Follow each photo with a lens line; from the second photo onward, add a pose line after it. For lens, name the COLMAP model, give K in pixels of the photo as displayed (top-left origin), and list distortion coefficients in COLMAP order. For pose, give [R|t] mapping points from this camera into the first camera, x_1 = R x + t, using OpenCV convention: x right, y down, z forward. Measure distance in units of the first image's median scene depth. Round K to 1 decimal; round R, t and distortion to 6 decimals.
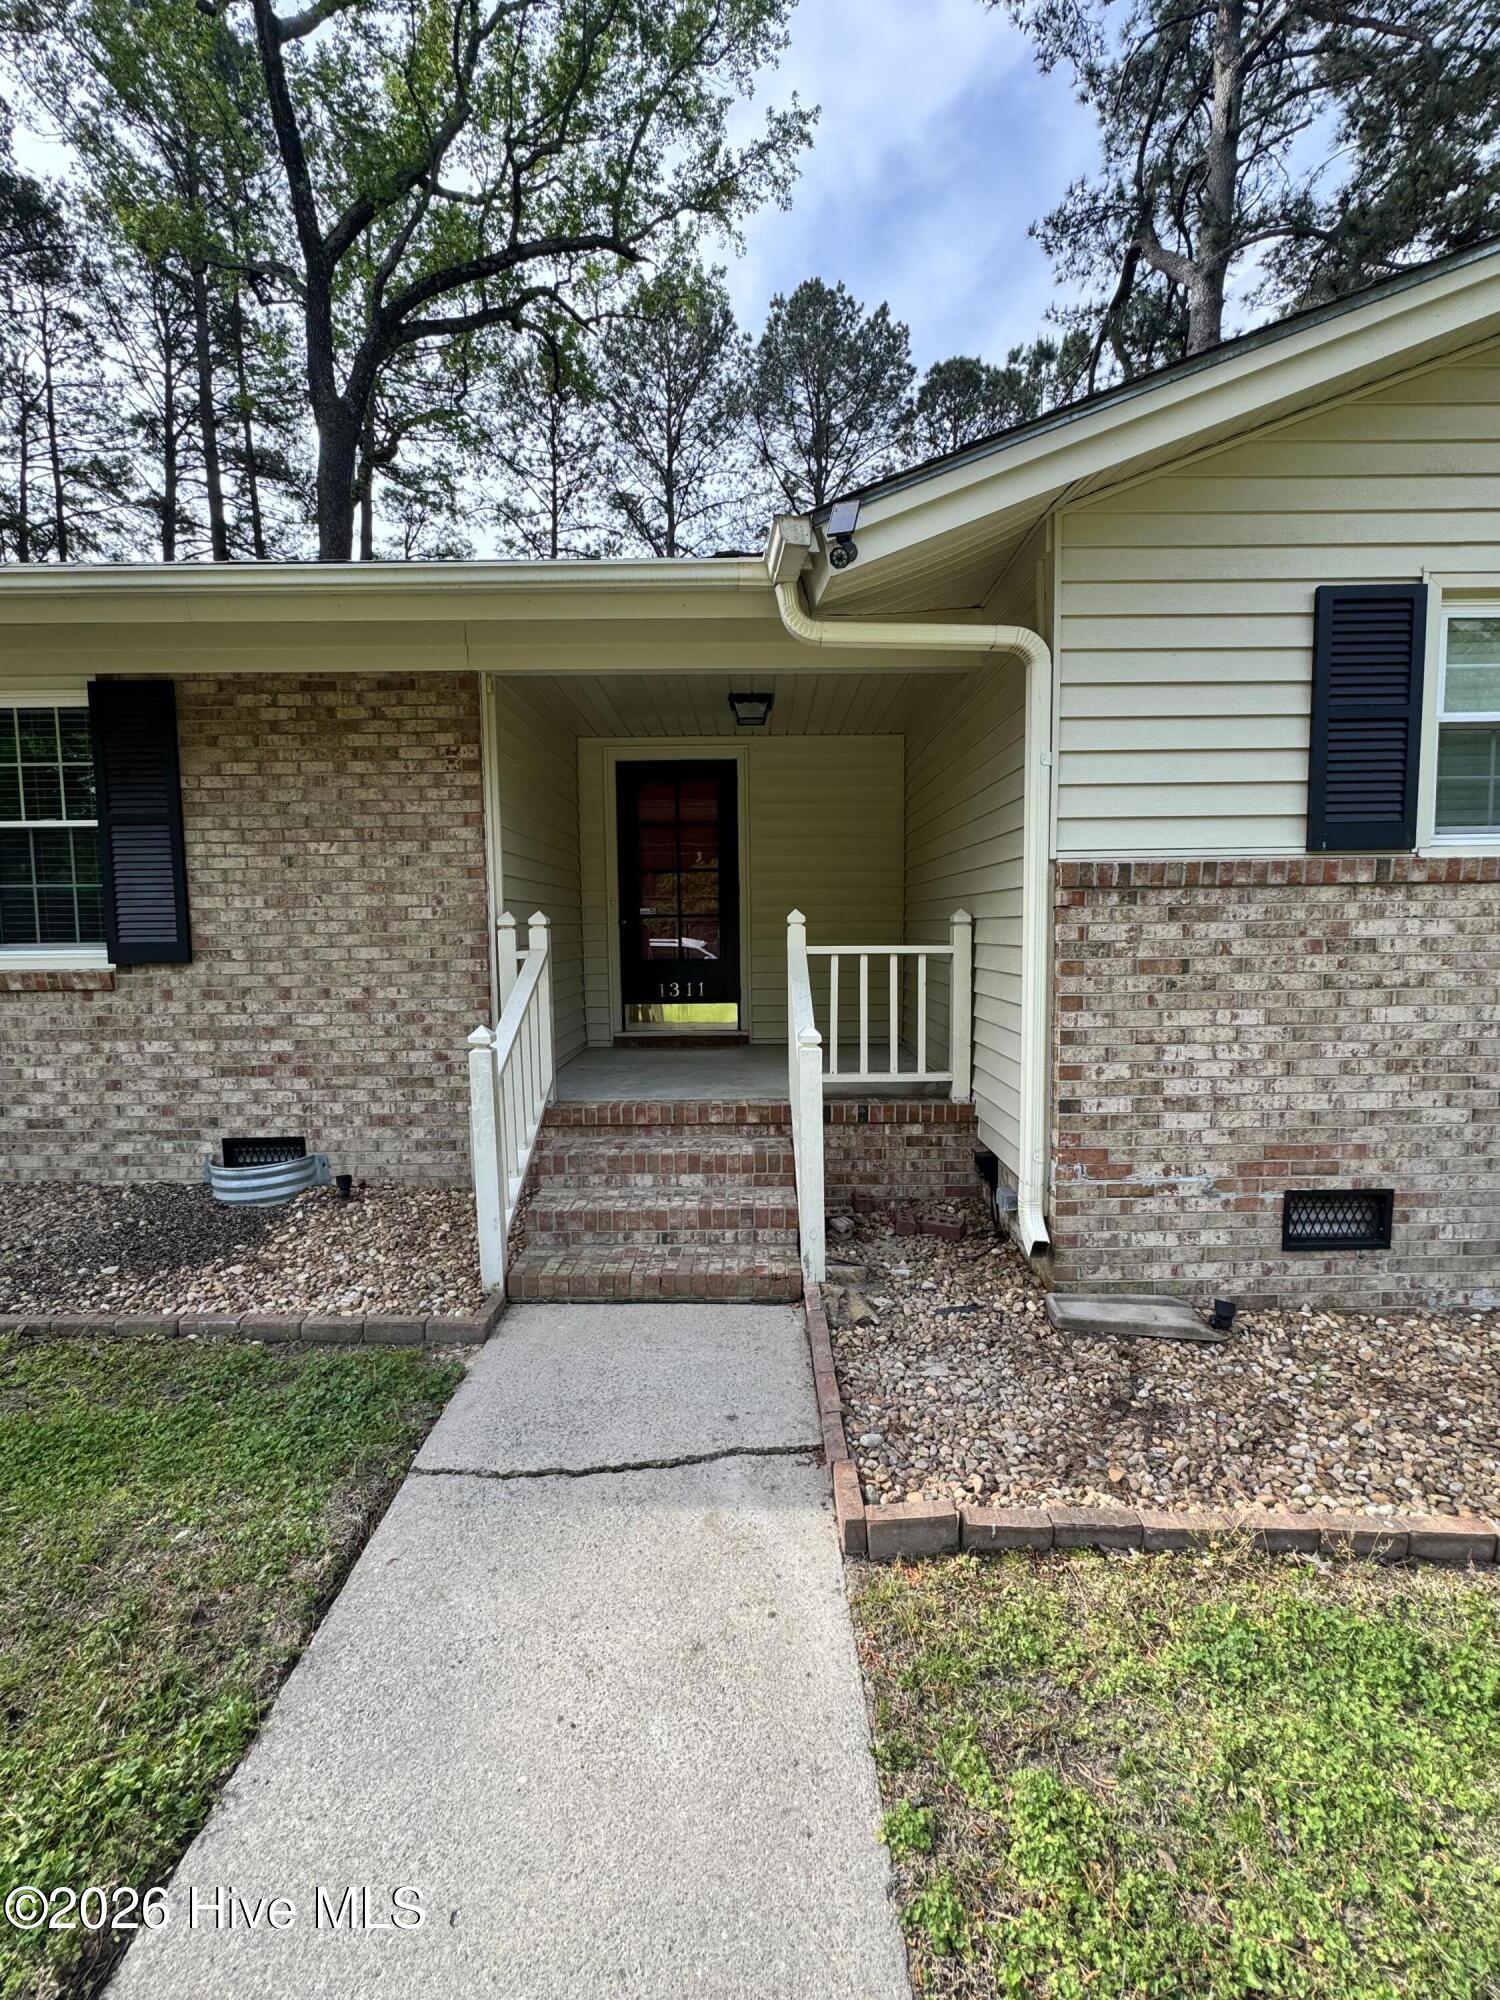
lens RADIAL K [[857.1, 0, 750.0], [0, 857.1, 1000.0], [0, 0, 1]] dist [0.001215, 0.000122]
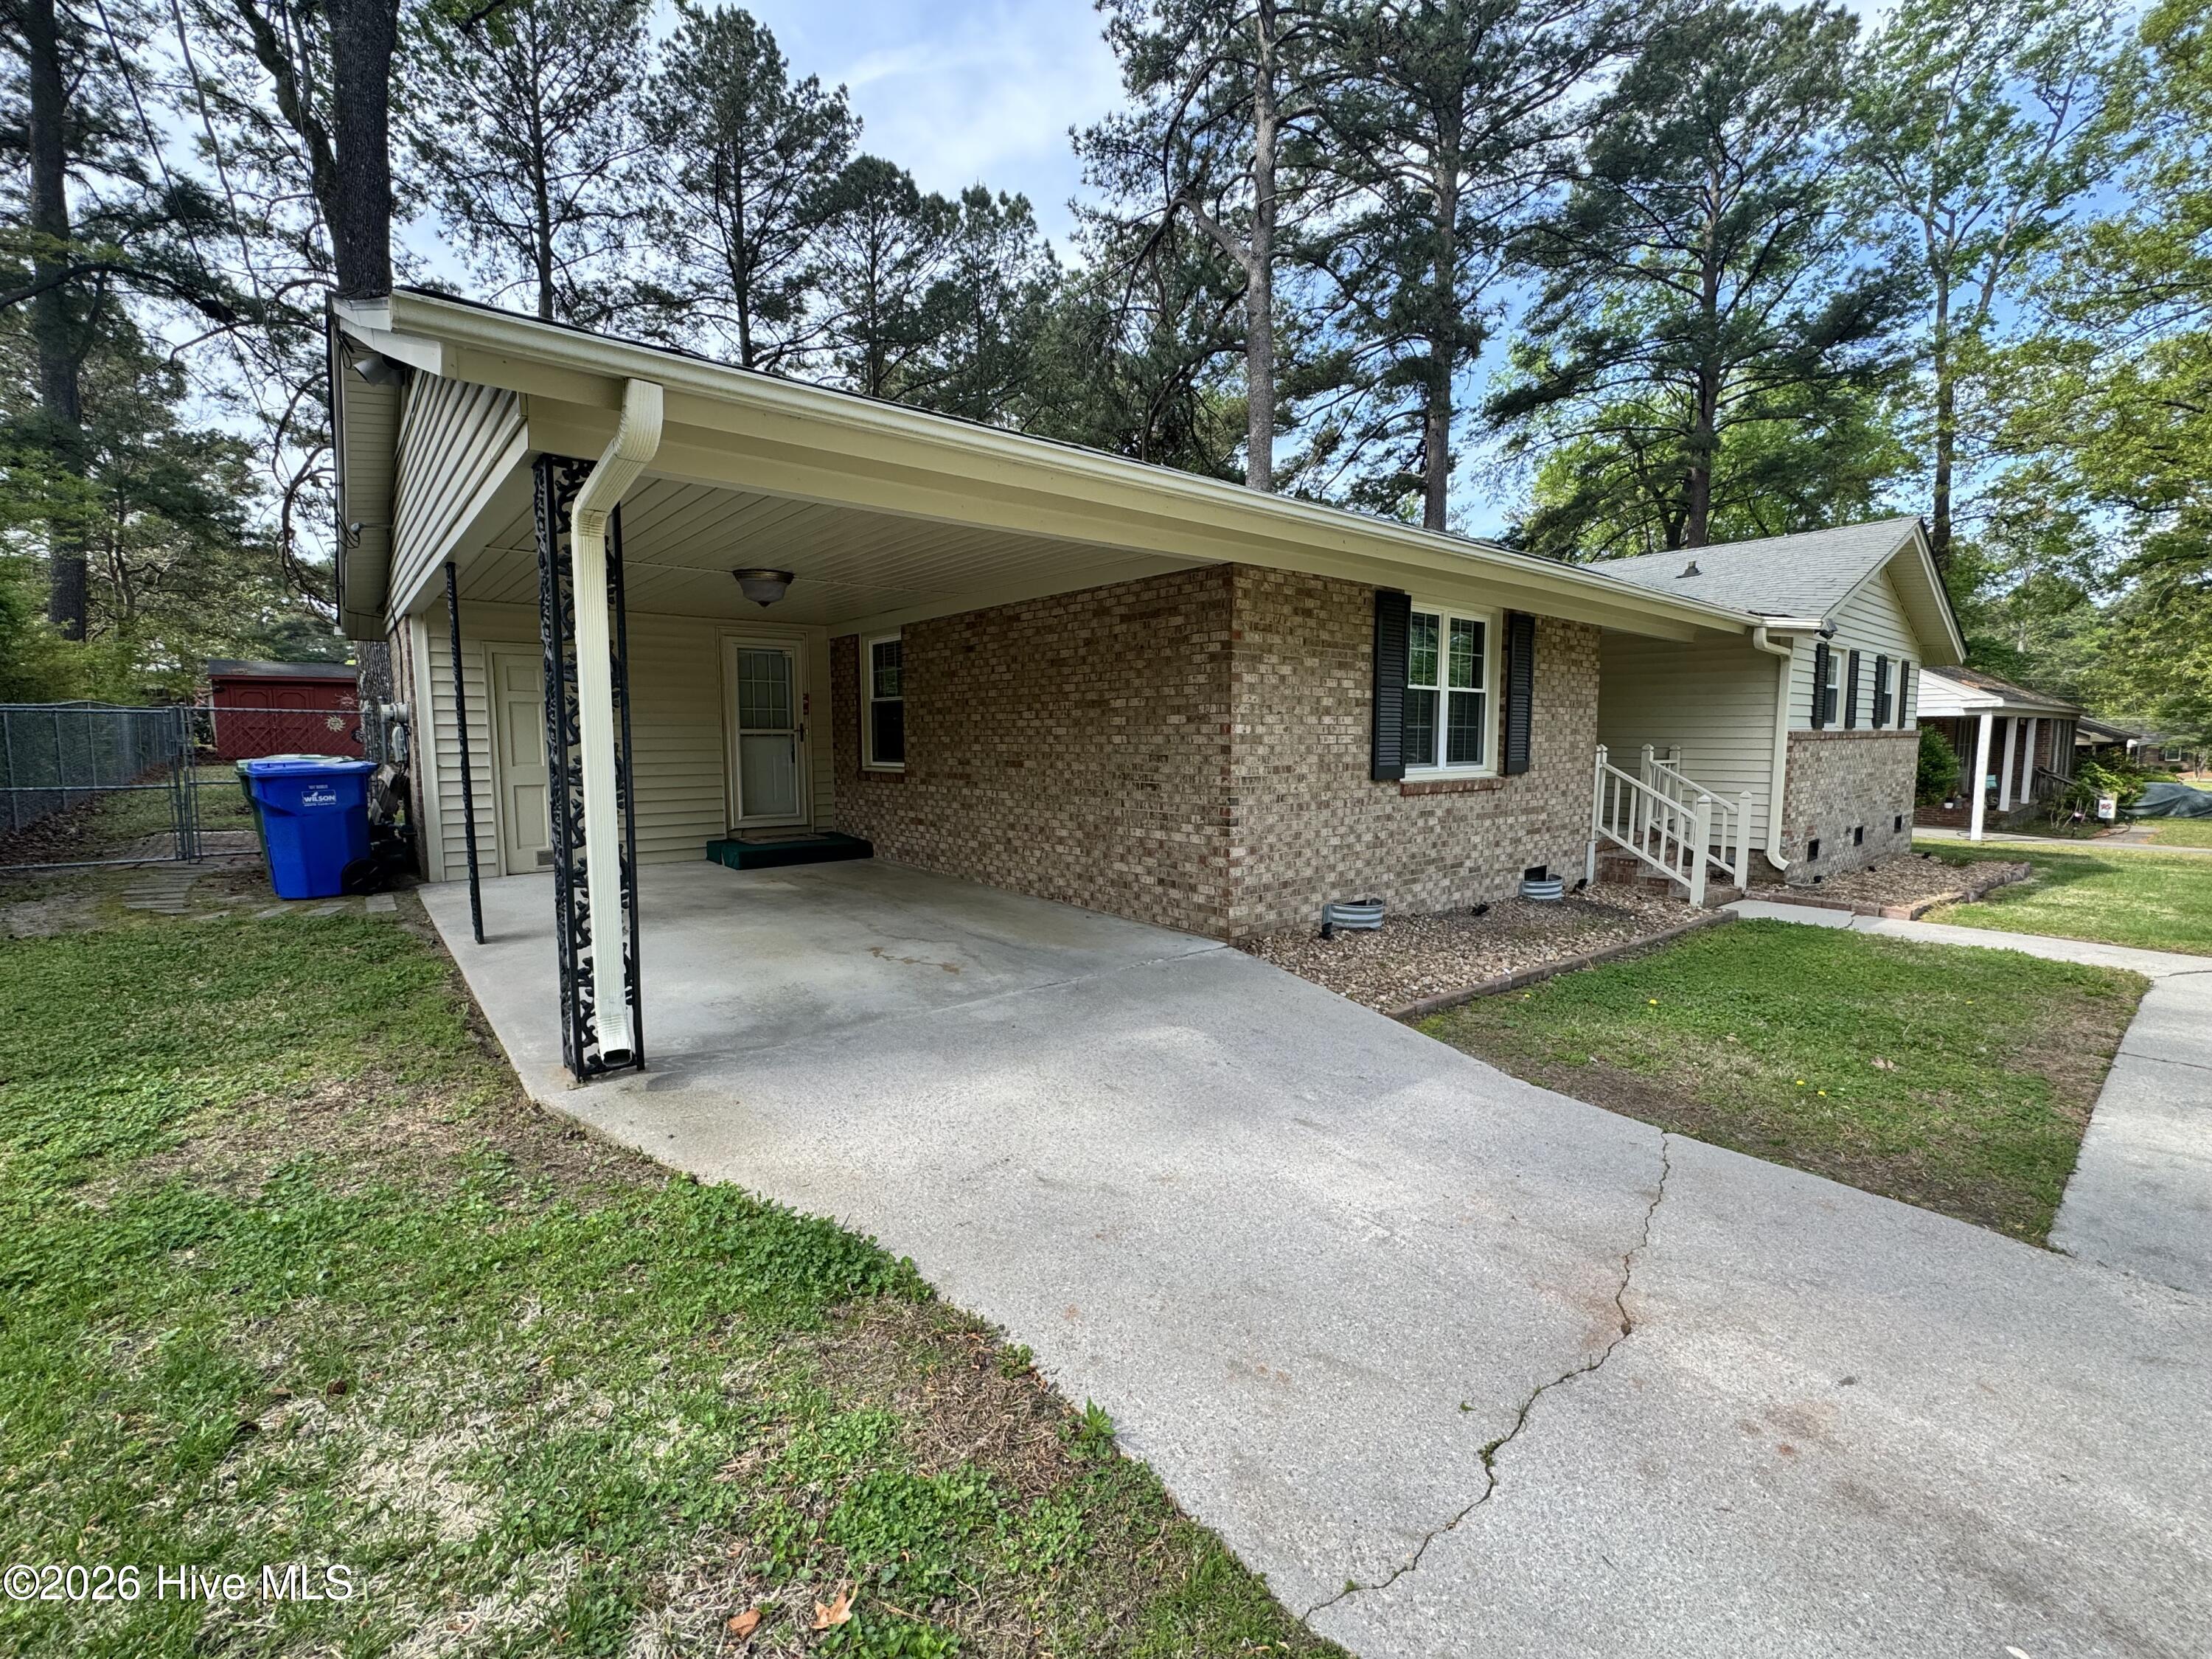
lens RADIAL K [[947.9, 0, 1106.0], [0, 947.9, 829.5], [0, 0, 1]] dist [0.001215, 0.000122]
pose [[0.756073, -0.054870, 0.652183, -2.593058], [0.047006, 0.998459, 0.029510, -0.023520], [-0.652797, 0.008345, 0.757487, 0.082443]]
